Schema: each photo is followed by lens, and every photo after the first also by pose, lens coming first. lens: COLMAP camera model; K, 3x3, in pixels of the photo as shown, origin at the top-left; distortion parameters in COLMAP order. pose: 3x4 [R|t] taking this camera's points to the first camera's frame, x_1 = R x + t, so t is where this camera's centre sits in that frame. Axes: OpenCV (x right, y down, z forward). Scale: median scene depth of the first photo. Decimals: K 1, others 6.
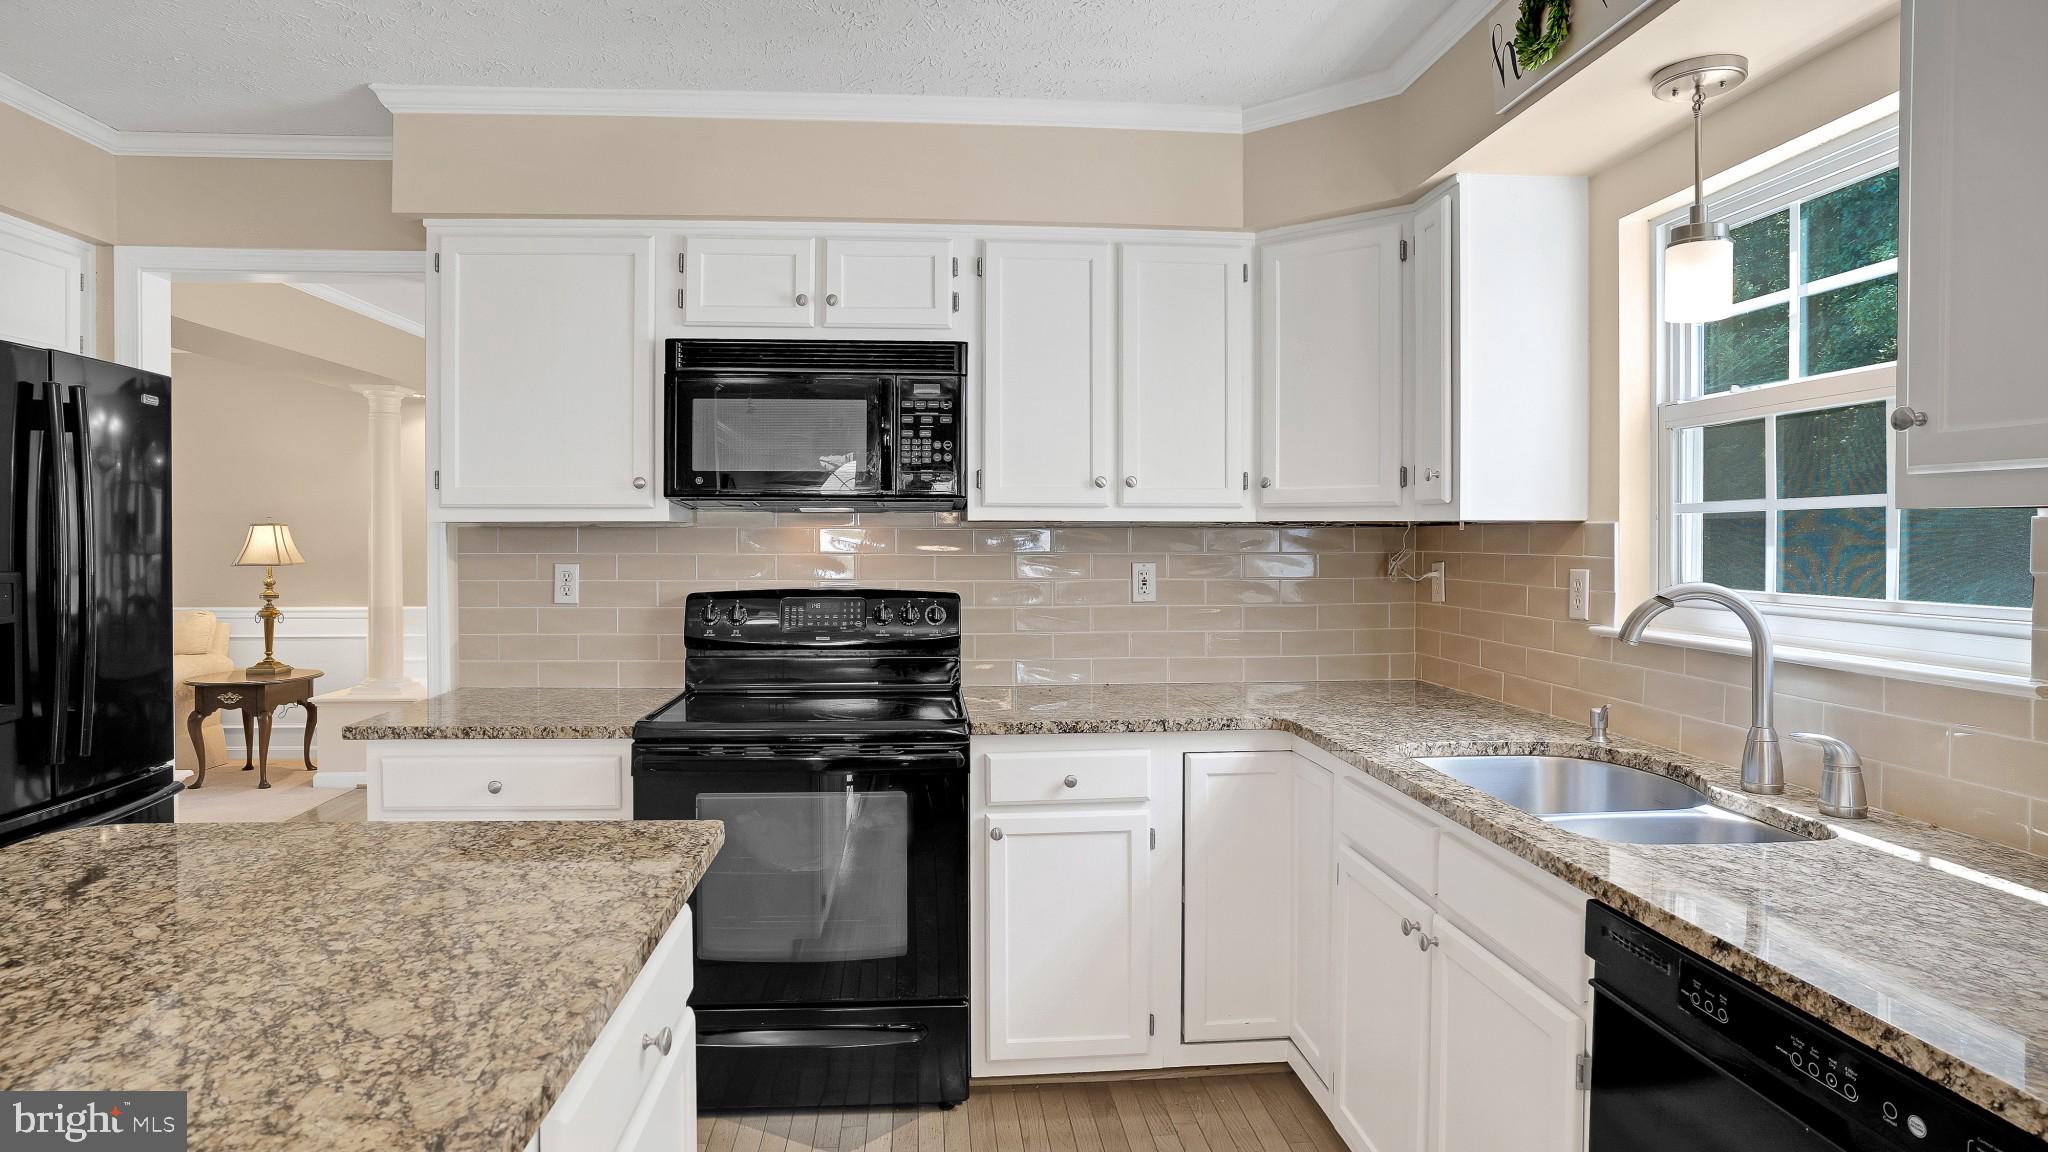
lens RADIAL K [[1077.0, 0, 1018.5], [0, 1077.0, 559.3], [0, 0, 1]] dist [-0.035988, 0.000334]
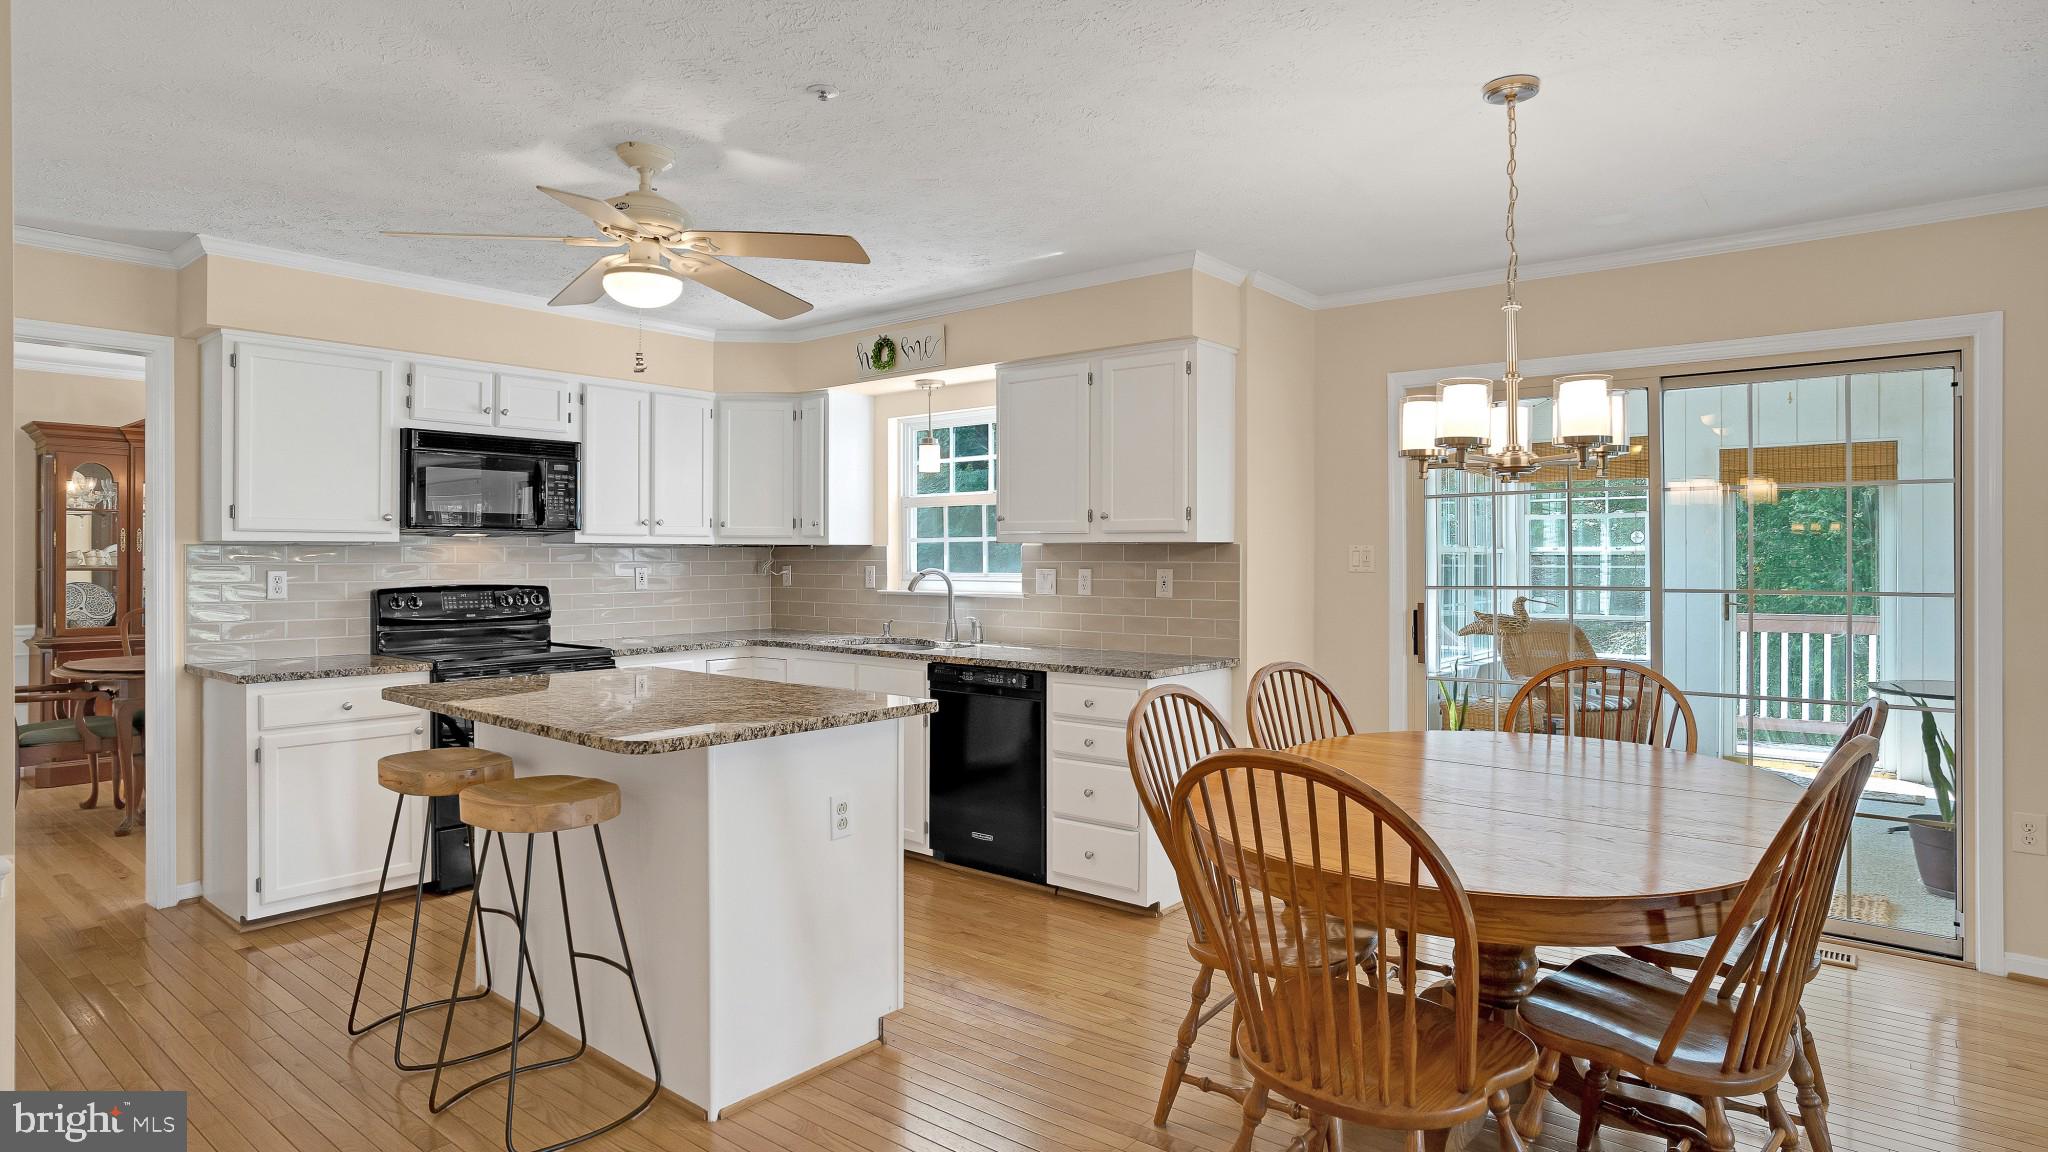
lens RADIAL K [[1077.0, 0, 1018.5], [0, 1077.0, 559.3], [0, 0, 1]] dist [-0.035988, 0.000334]
pose [[0.686377, -0.003078, 0.727240, -0.848555], [0.015930, 0.999815, -0.010804, 0.022152], [-0.727072, 0.019001, 0.686298, -0.743386]]
